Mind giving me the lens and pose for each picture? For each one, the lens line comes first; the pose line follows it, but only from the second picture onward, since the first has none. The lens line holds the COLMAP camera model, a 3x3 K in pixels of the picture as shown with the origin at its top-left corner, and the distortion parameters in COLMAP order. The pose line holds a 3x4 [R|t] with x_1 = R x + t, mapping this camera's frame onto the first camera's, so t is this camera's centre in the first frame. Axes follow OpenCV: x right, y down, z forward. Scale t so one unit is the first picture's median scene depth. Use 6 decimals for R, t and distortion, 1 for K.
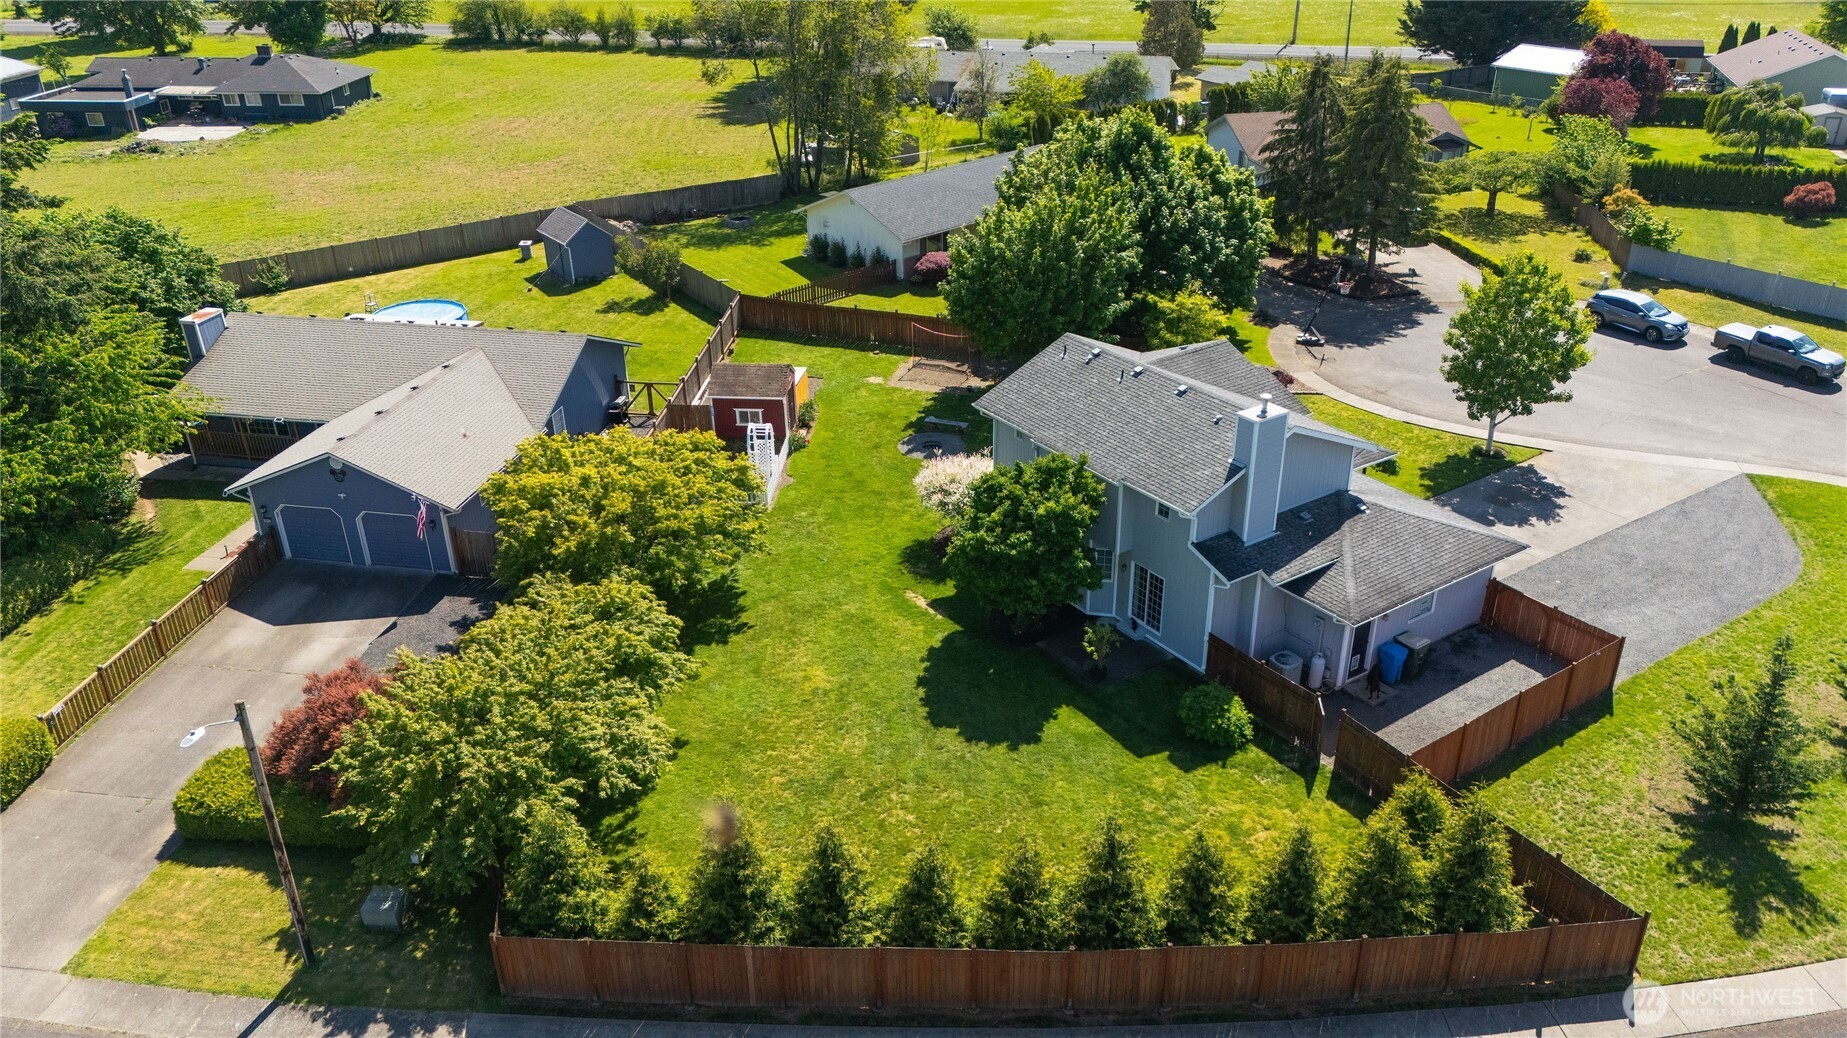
lens RADIAL K [[1361.2, 0, 931.2], [0, 1361.2, 524.0], [0, 0, 1]] dist [0.078475, -0.079932]
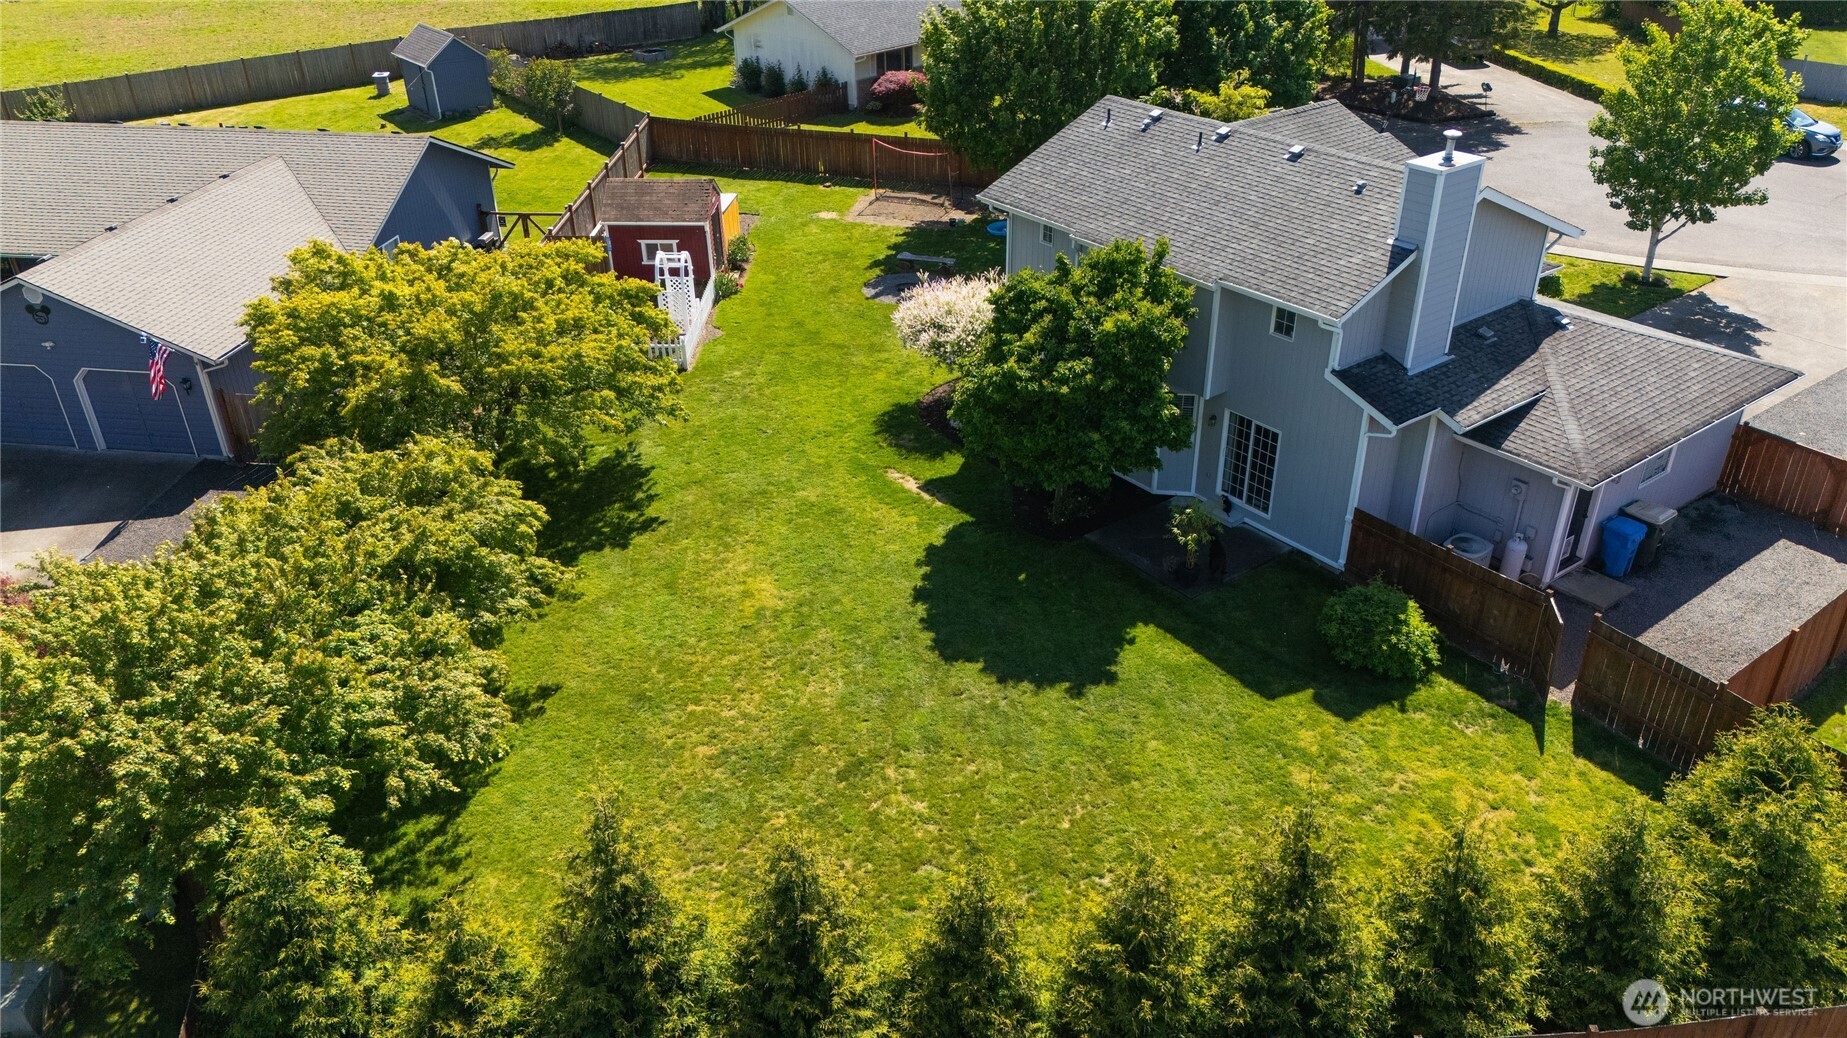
lens RADIAL K [[1361.2, 0, 928.9], [0, 1361.2, 531.6], [0, 0, 1]] dist [0.078475, -0.079932]
pose [[0.998958, -0.024553, 0.038462, -0.027627], [0.022532, 0.998387, 0.052119, 0.049991], [-0.039680, -0.051198, 0.997900, 0.333845]]
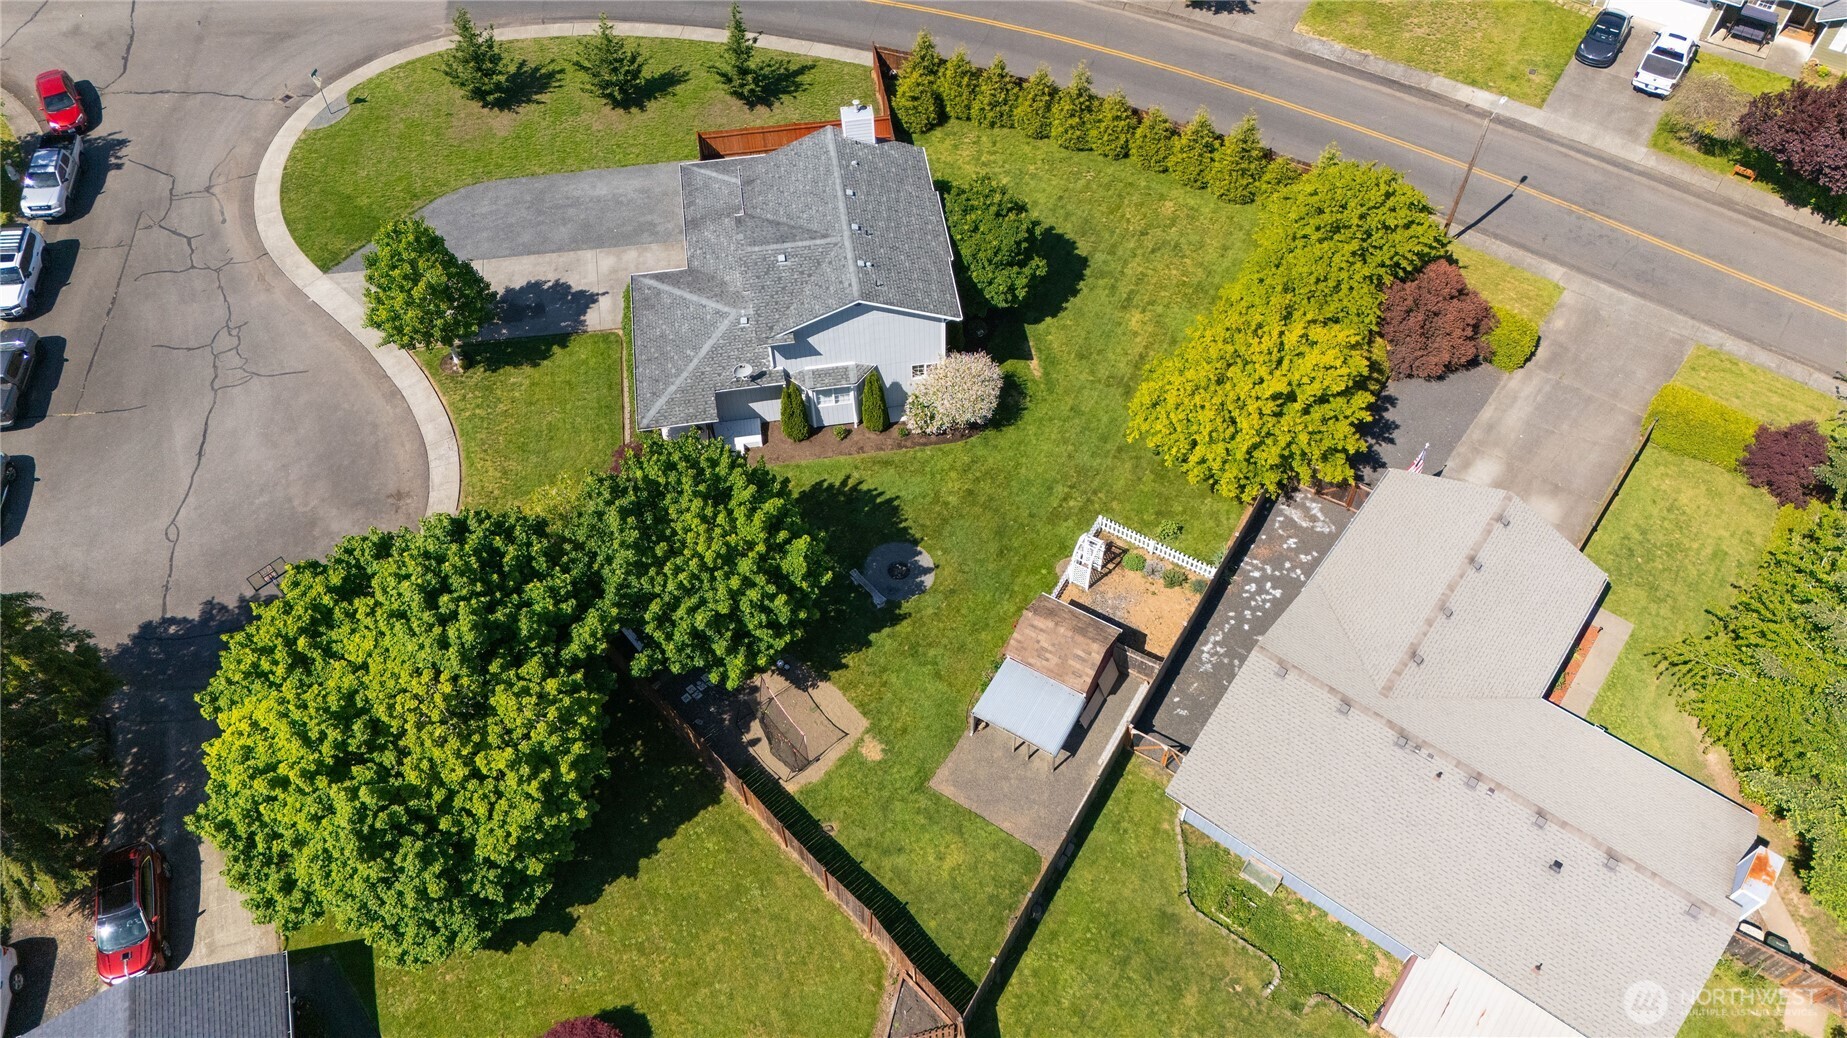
lens RADIAL K [[1361.2, 0, 913.6], [0, 1361.2, 529.3], [0, 0, 1]] dist [0.078475, -0.079932]
pose [[-0.895016, -0.351719, 0.274299, -0.351707], [0.223056, 0.179608, 0.958116, -1.318011], [-0.386254, 0.918714, -0.082299, 1.420228]]
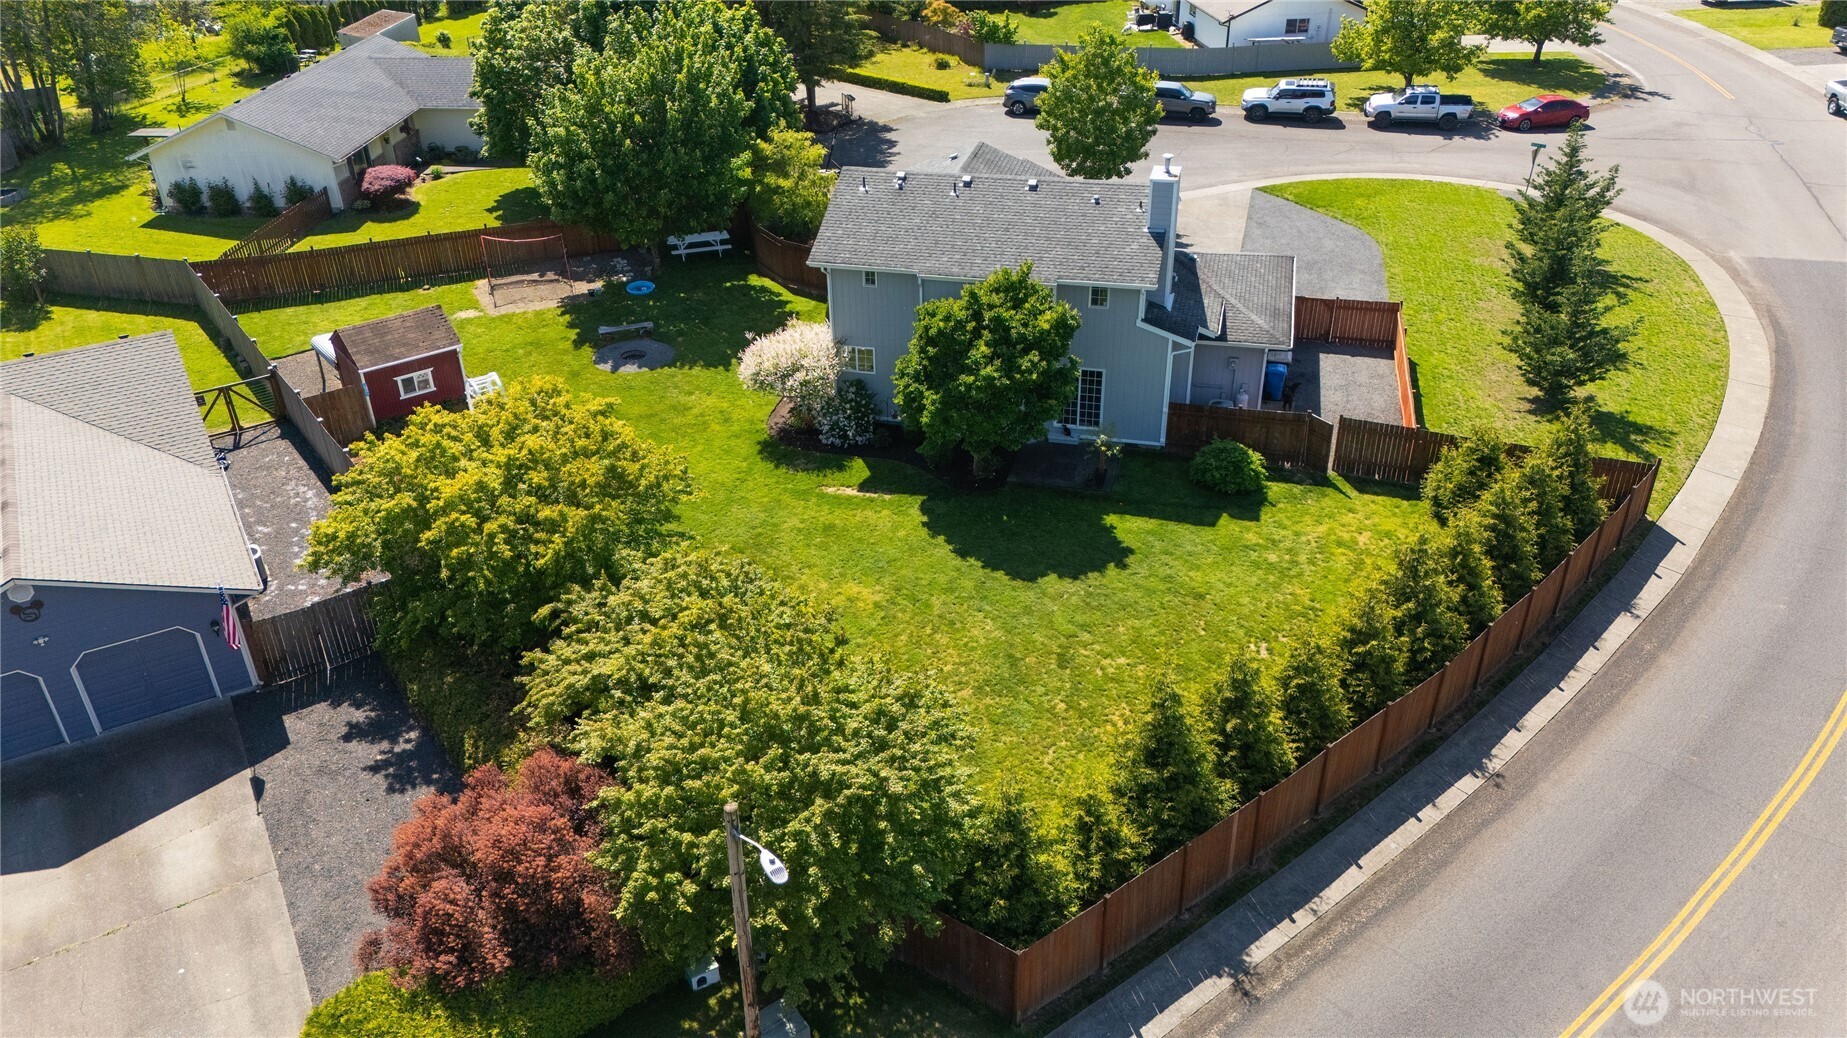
lens RADIAL K [[1361.2, 0, 932.7], [0, 1361.2, 519.2], [0, 0, 1]] dist [0.078475, -0.079932]
pose [[0.744022, -0.341680, 0.574183, -0.522914], [0.310479, 0.937741, 0.155708, -0.050072], [-0.591637, 0.062422, 0.803784, 0.284373]]
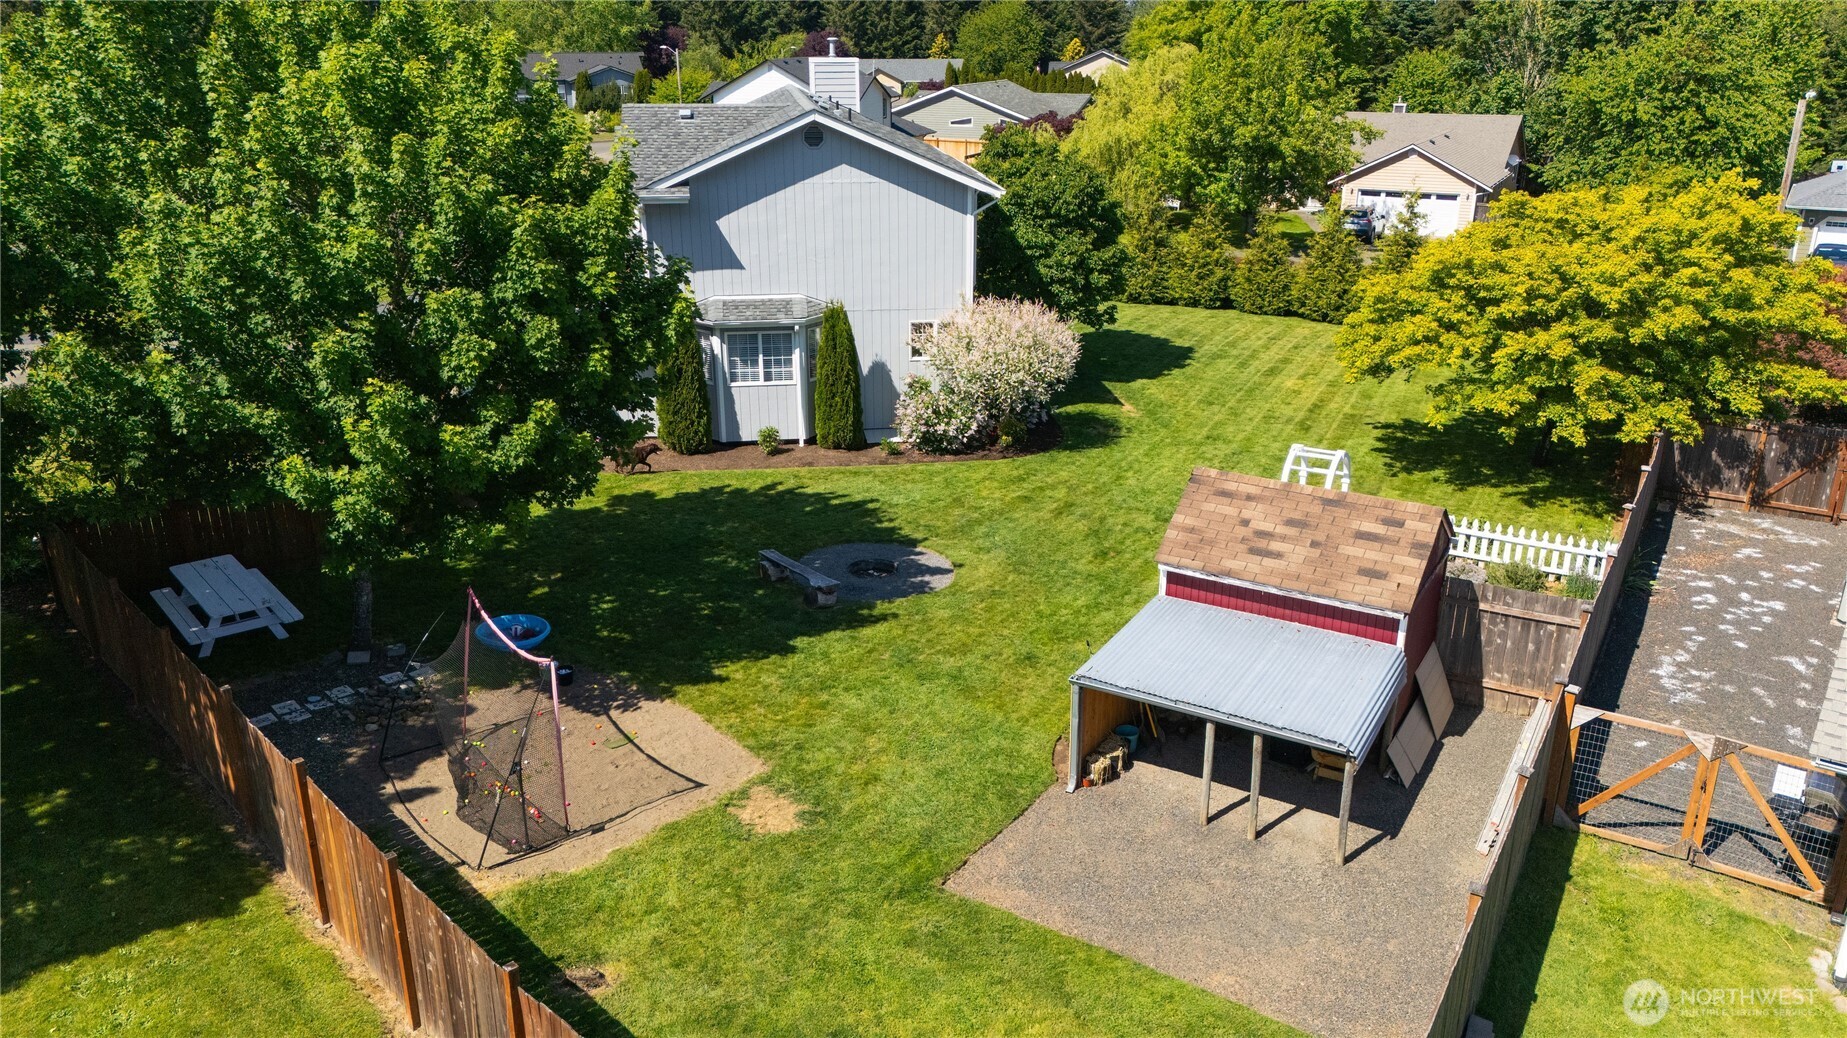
lens RADIAL K [[1361.2, 0, 924.5], [0, 1361.2, 523.3], [0, 0, 1]] dist [0.078475, -0.079932]
pose [[-0.894562, -0.155554, 0.419001, -0.251573], [0.201962, 0.695621, 0.689436, -0.476461], [-0.398710, 0.701366, -0.590861, 1.666217]]
